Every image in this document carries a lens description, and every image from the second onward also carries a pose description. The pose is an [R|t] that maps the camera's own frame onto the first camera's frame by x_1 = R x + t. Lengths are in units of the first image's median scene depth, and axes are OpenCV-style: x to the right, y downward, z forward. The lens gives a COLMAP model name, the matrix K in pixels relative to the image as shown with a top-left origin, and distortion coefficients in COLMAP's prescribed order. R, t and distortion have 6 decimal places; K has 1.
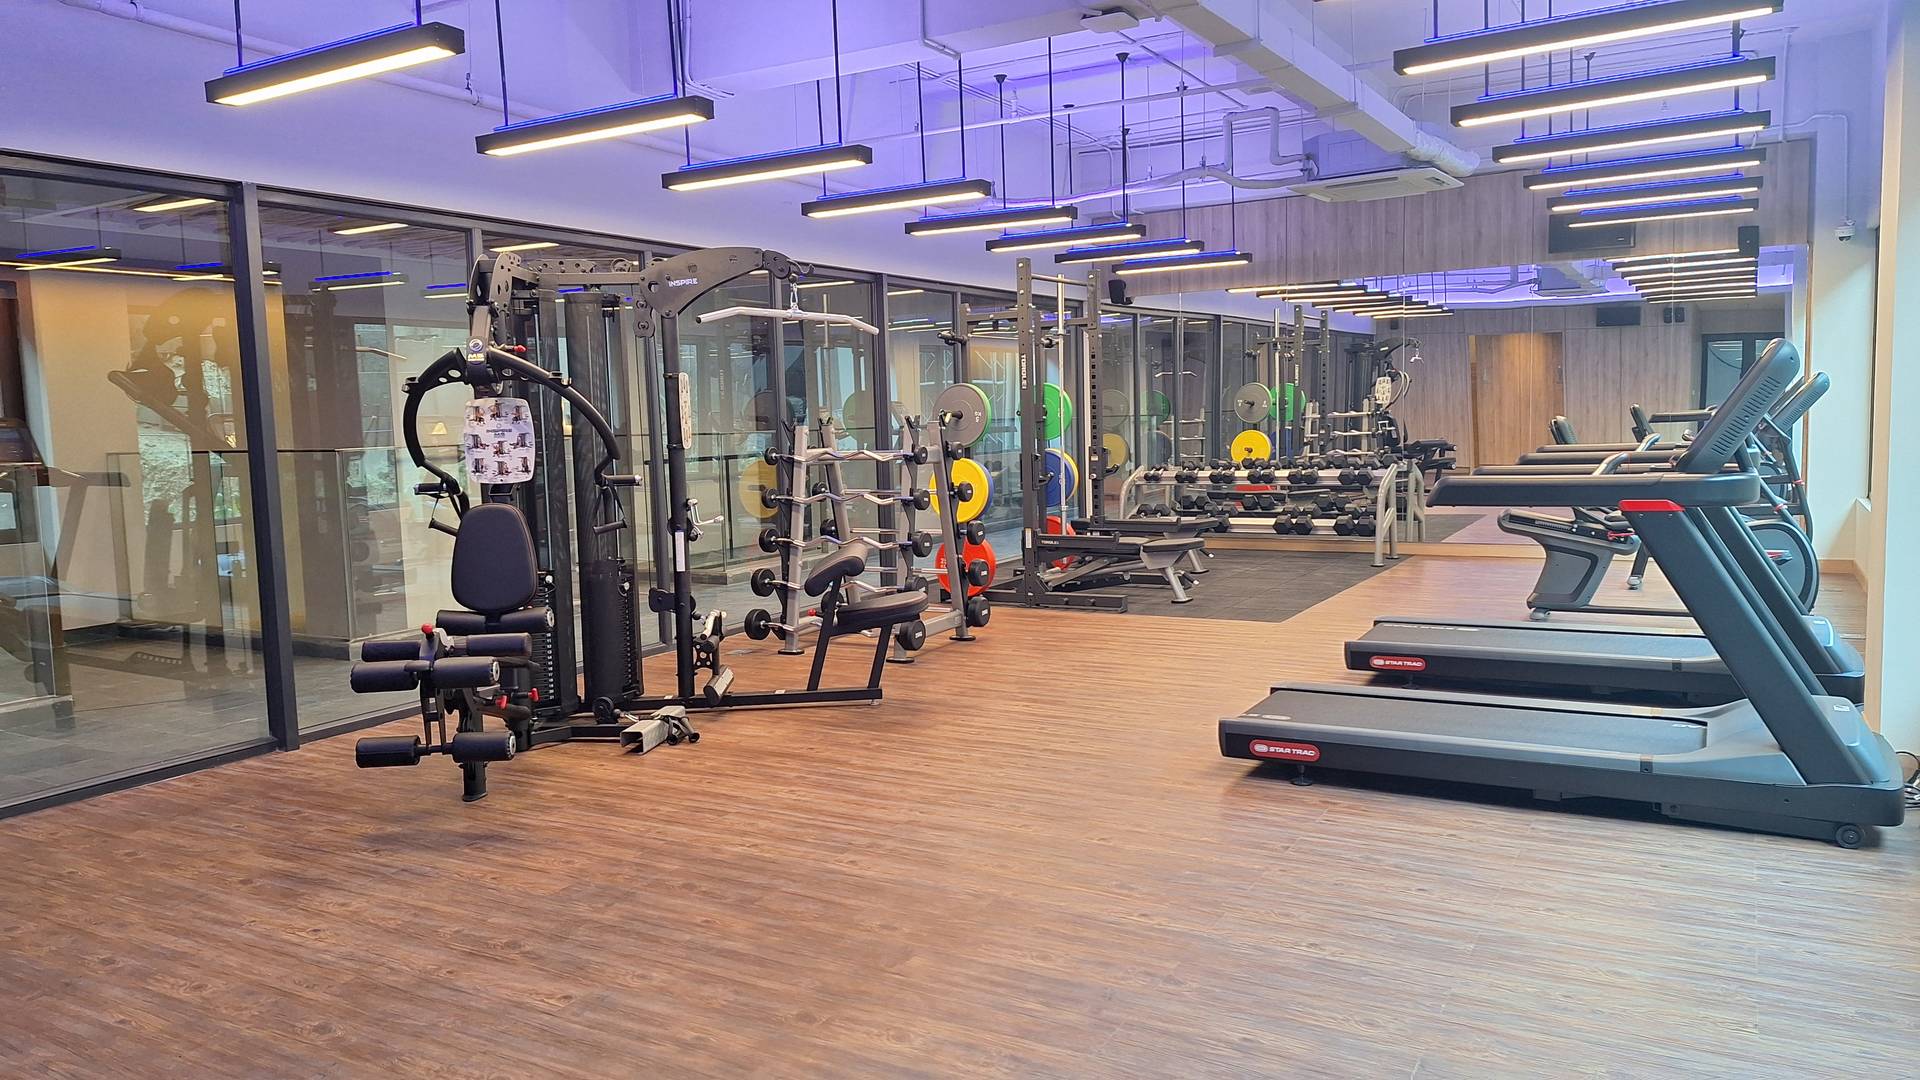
lens RADIAL K [[1319.5, 0, 945.7], [0, 1319.5, 533.4], [0, 0, 1]] dist [0.137979, -0.187505]
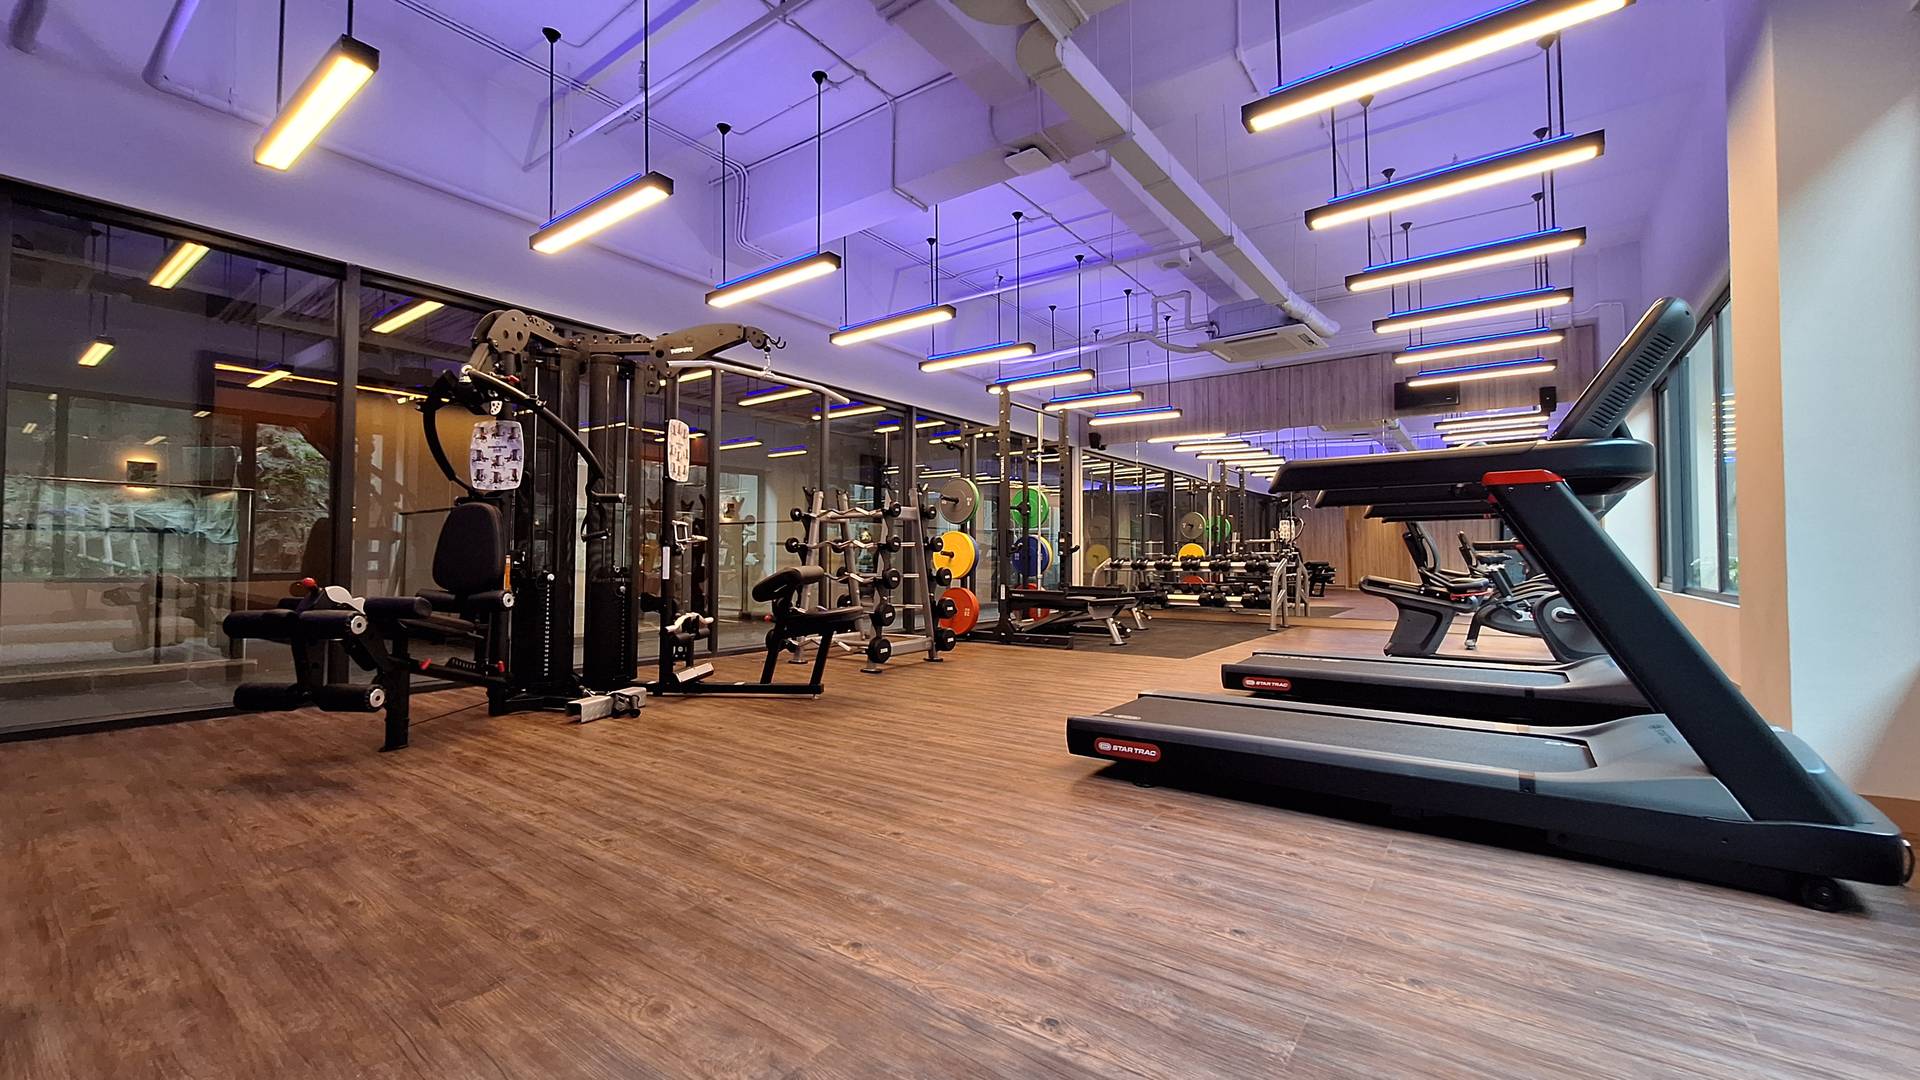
lens RADIAL K [[752.0, 0, 960.0], [0, 752.0, 540.0], [0, 0, 1]] dist [-0.003030, 0.000542]
pose [[0.993582, 0.029526, -0.109191, 0.166131], [-0.042458, 0.992096, -0.118077, 0.071406], [0.104842, 0.121955, 0.986983, 0.376160]]
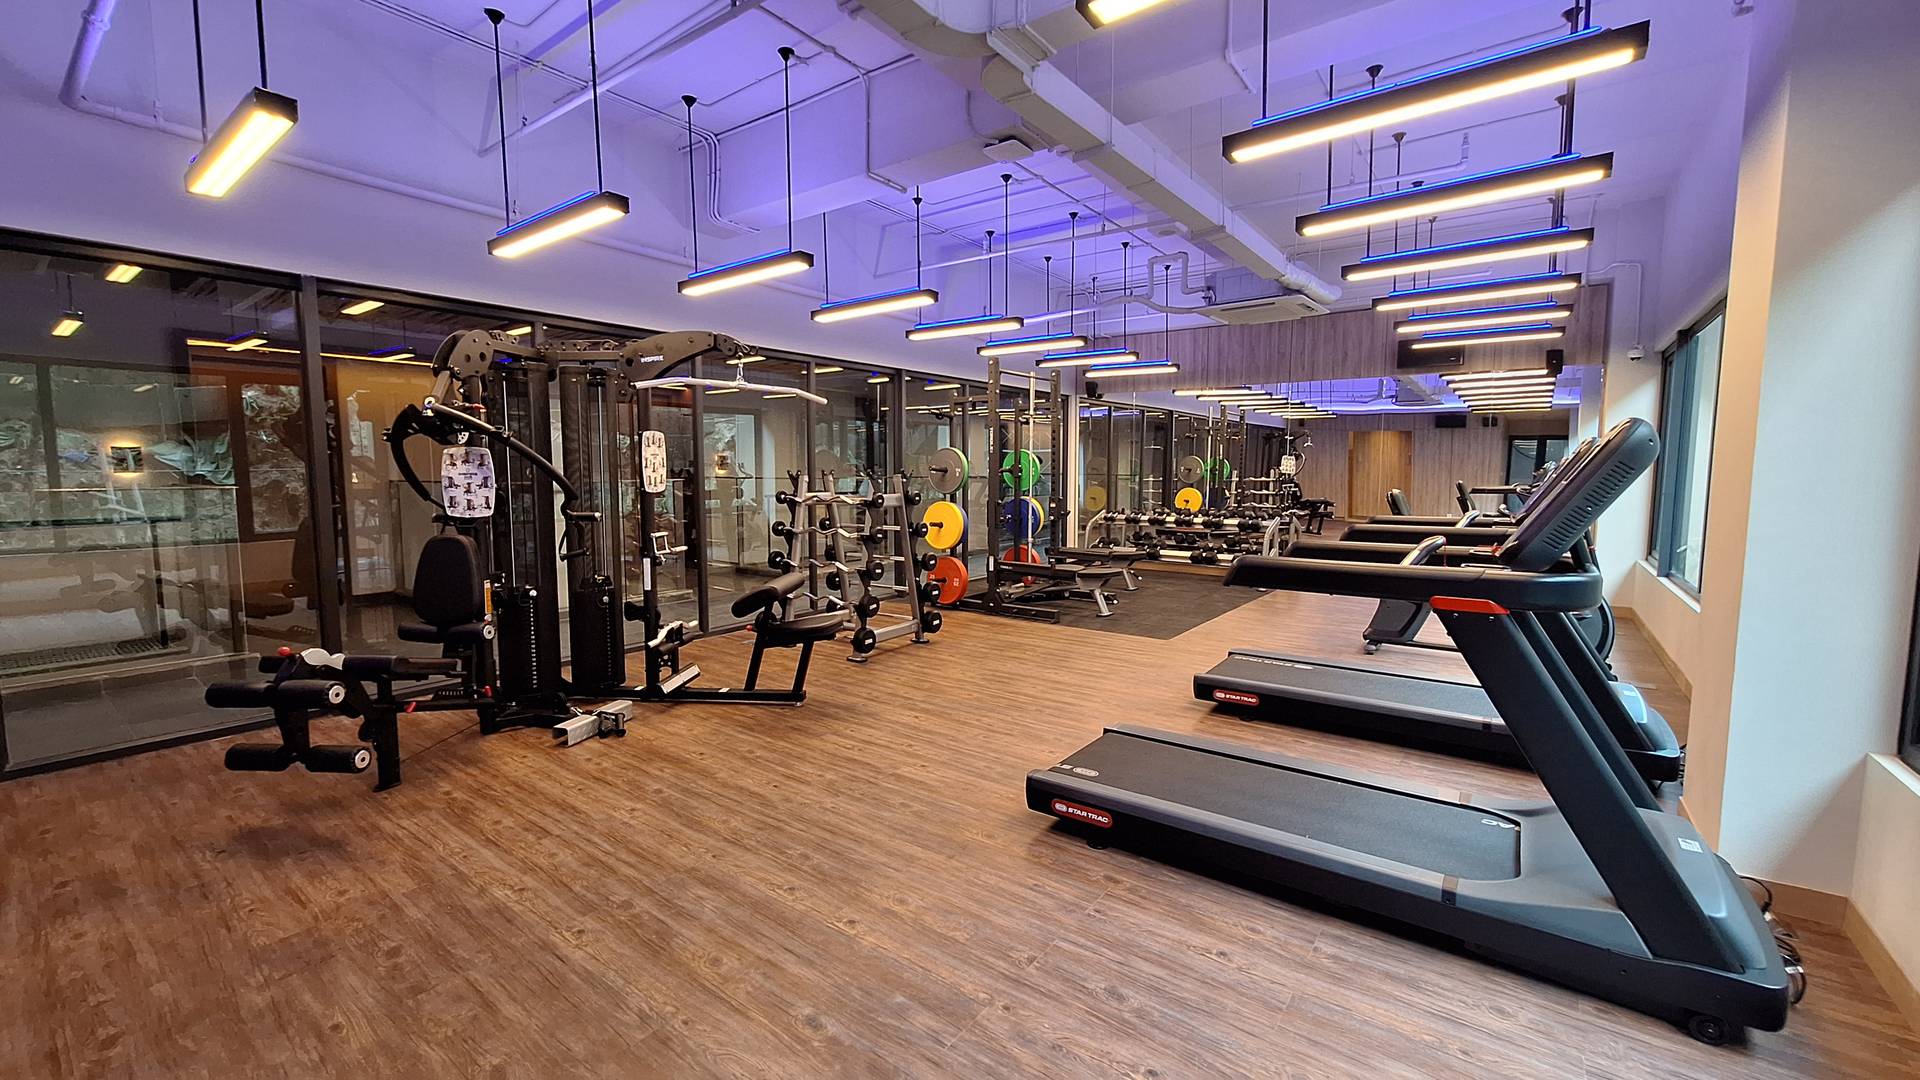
lens RADIAL K [[750.5, 0, 961.7], [0, 750.5, 534.7], [0, 0, 1]] dist [-0.001967, -0.000347]
pose [[0.992758, 0.040817, -0.112981, 0.193704], [-0.041096, 0.999155, -0.000147, -0.039901], [0.112880, 0.004789, 0.993597, 0.372263]]
